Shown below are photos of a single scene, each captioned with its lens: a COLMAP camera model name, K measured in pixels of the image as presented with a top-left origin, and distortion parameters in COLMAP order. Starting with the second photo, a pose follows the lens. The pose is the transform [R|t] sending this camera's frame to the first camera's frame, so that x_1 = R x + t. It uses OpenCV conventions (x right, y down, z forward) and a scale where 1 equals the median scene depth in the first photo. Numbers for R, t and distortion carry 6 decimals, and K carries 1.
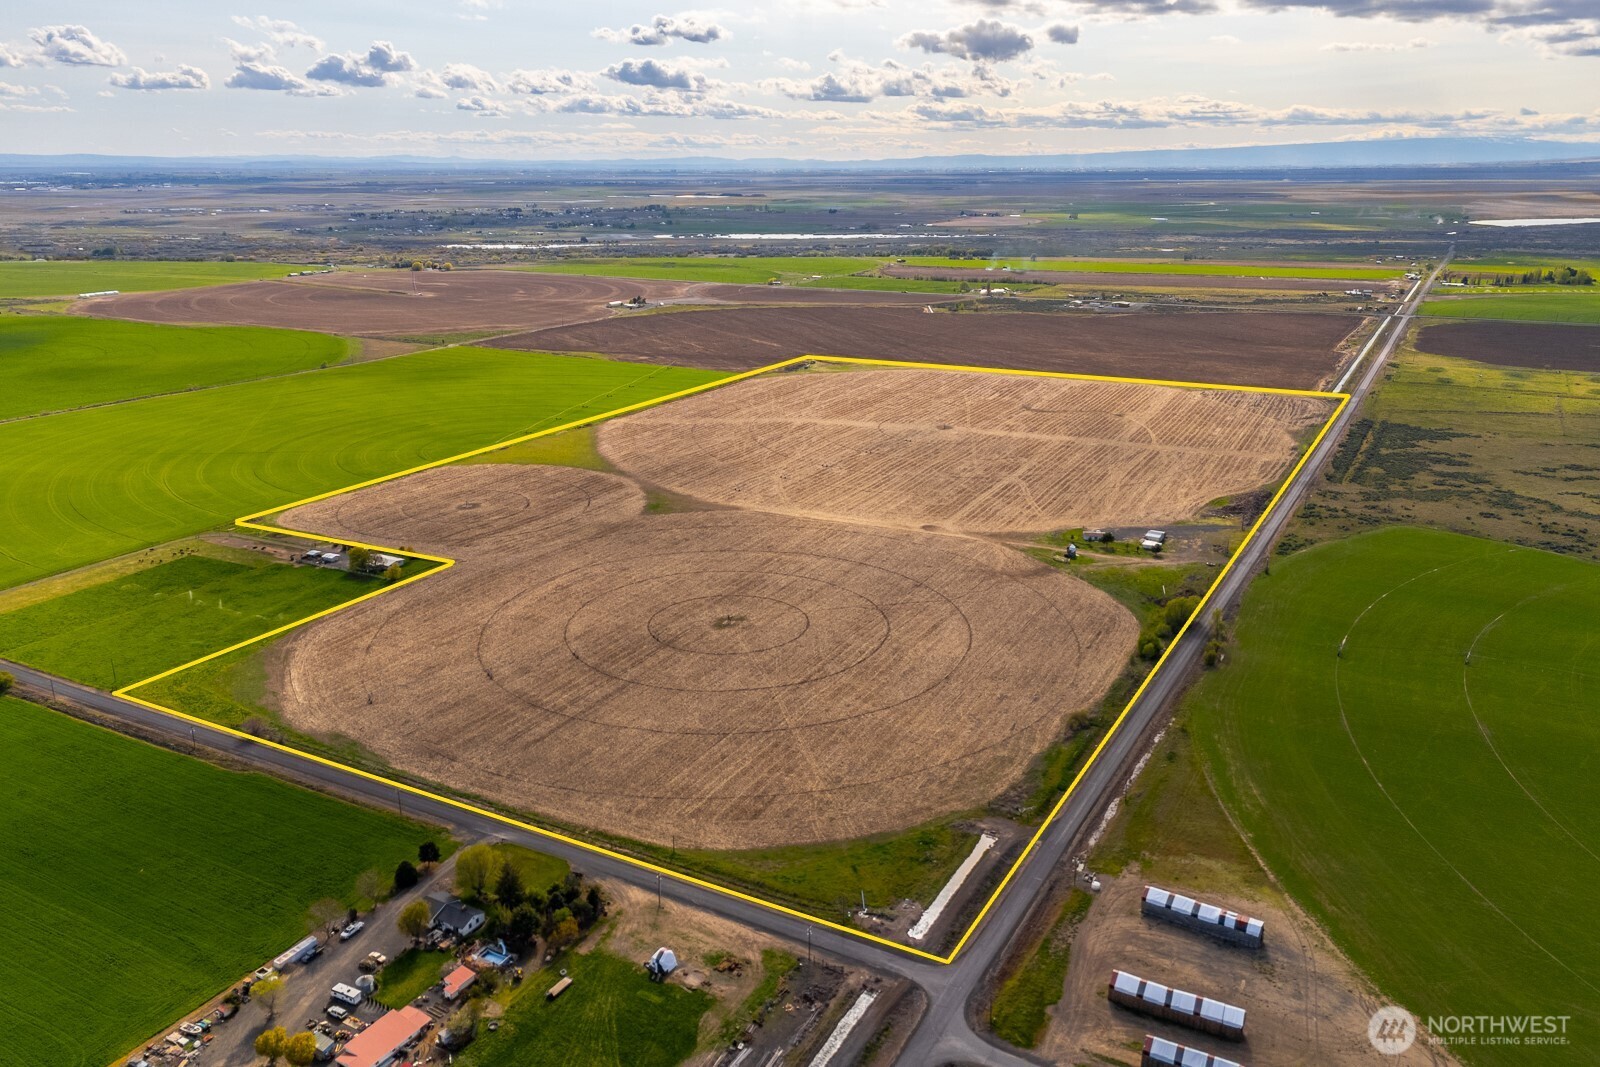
lens RADIAL K [[1188.4, 0, 800.0], [0, 1188.4, 533.5], [0, 0, 1]] dist [0.092463, -0.094170]
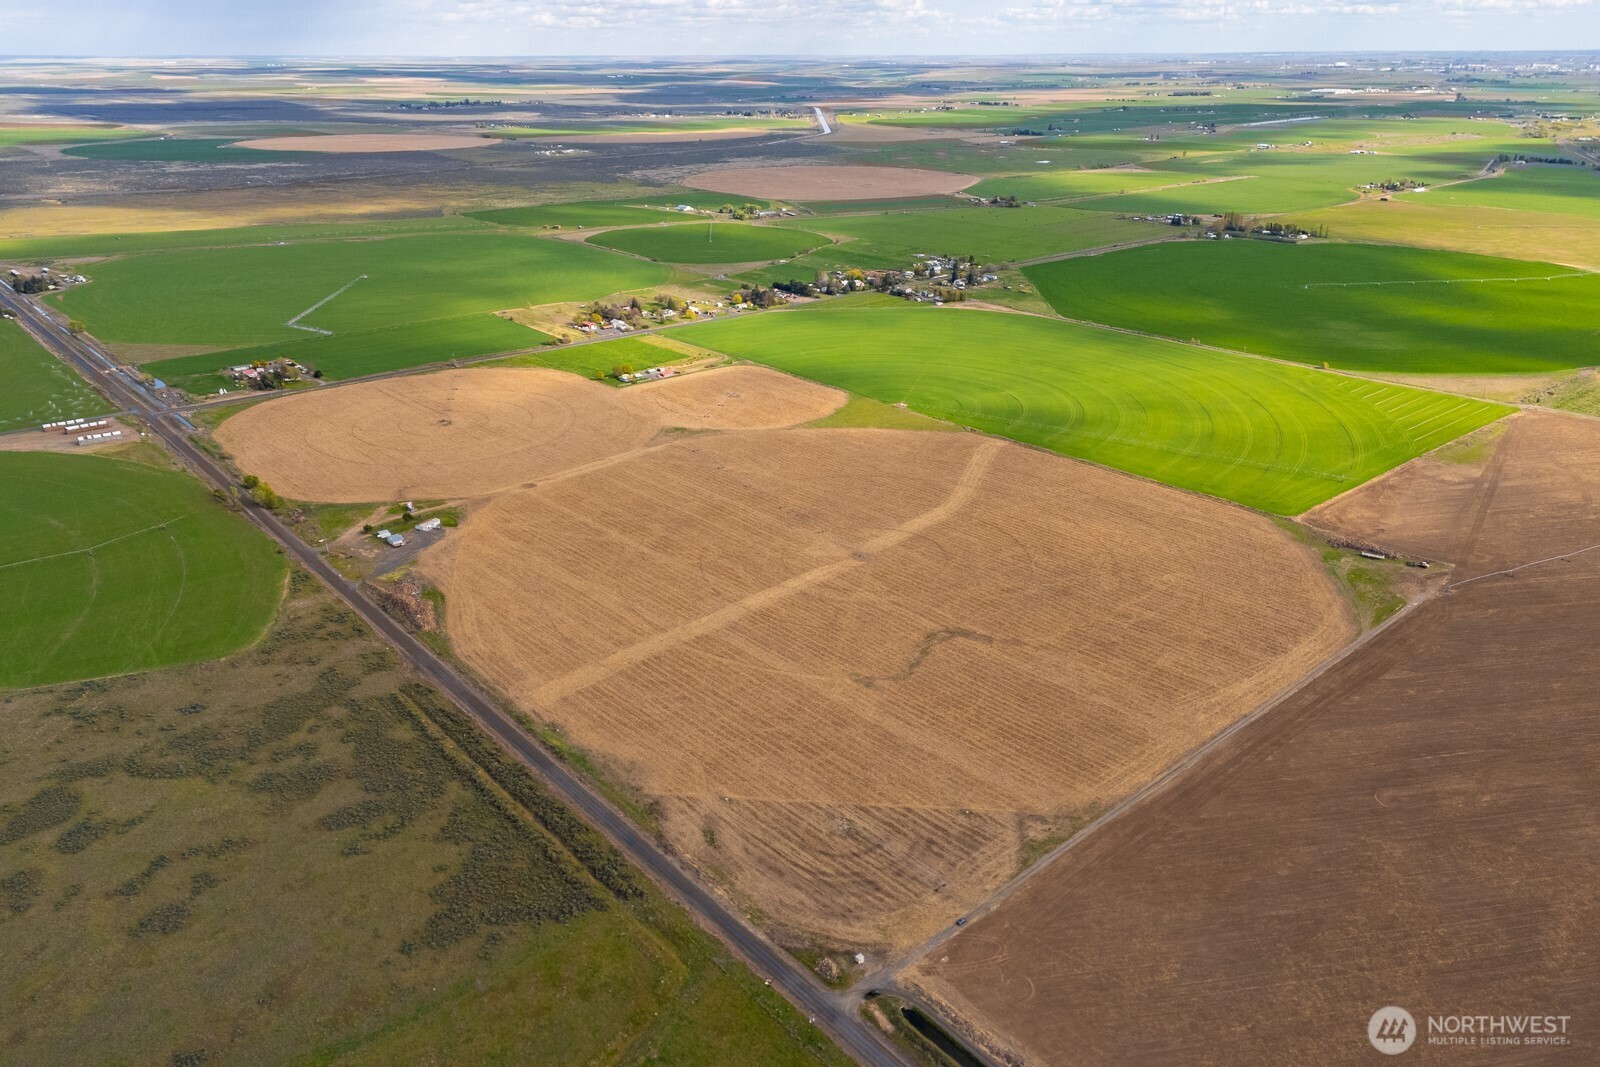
lens RADIAL K [[1123.4, 0, 844.7], [0, 1123.4, 533.6], [0, 0, 1]] dist [0.087461, -0.075237]
pose [[-0.321425, 0.372971, -0.870390, 1.112243], [-0.276743, 0.842037, 0.463020, -0.640517], [0.905593, 0.389701, -0.167435, 1.549784]]
